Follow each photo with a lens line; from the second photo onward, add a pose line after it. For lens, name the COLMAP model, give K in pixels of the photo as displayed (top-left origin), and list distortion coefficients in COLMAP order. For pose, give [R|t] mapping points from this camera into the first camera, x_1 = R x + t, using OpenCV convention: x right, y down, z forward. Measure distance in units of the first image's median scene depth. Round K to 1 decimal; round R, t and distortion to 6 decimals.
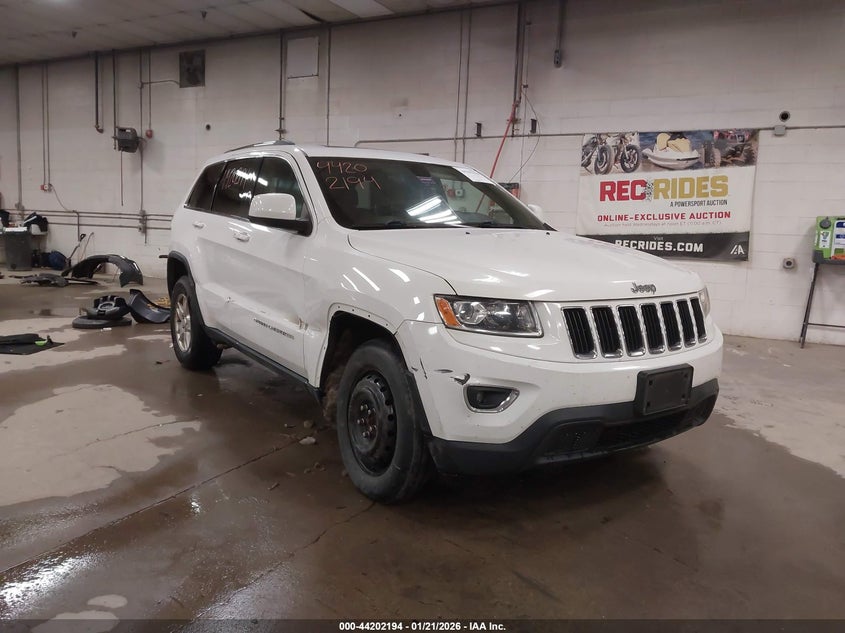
lens RADIAL K [[660.6, 0, 423.0], [0, 660.6, 314.3], [0, 0, 1]] dist [0.023438, -0.018504]
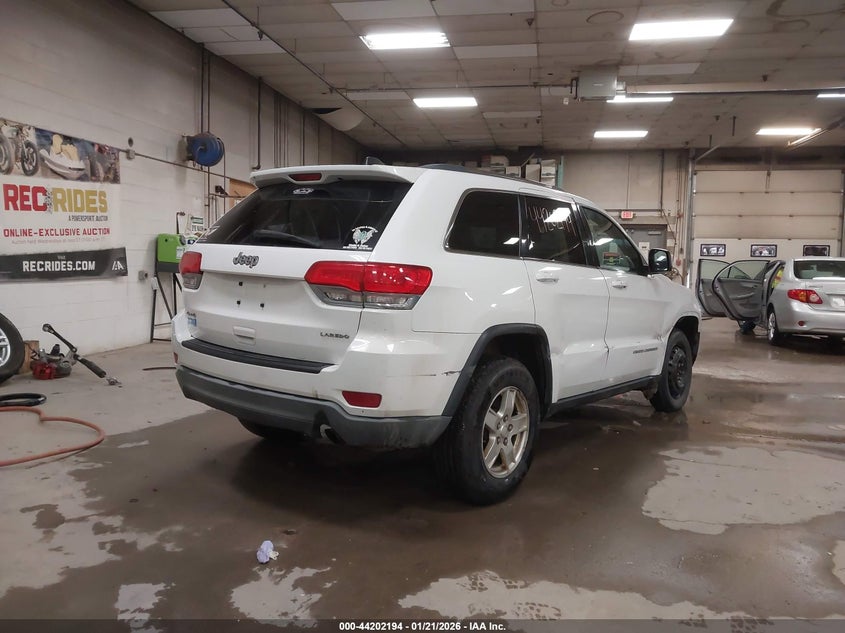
lens RADIAL K [[660.6, 0, 422.9], [0, 660.6, 313.4], [0, 0, 1]] dist [0.023438, -0.018504]
pose [[-0.282043, -0.126917, 0.950970, -0.613052], [0.094975, 0.982649, 0.159313, -0.138338], [-0.954689, 0.135251, -0.265096, 0.806159]]
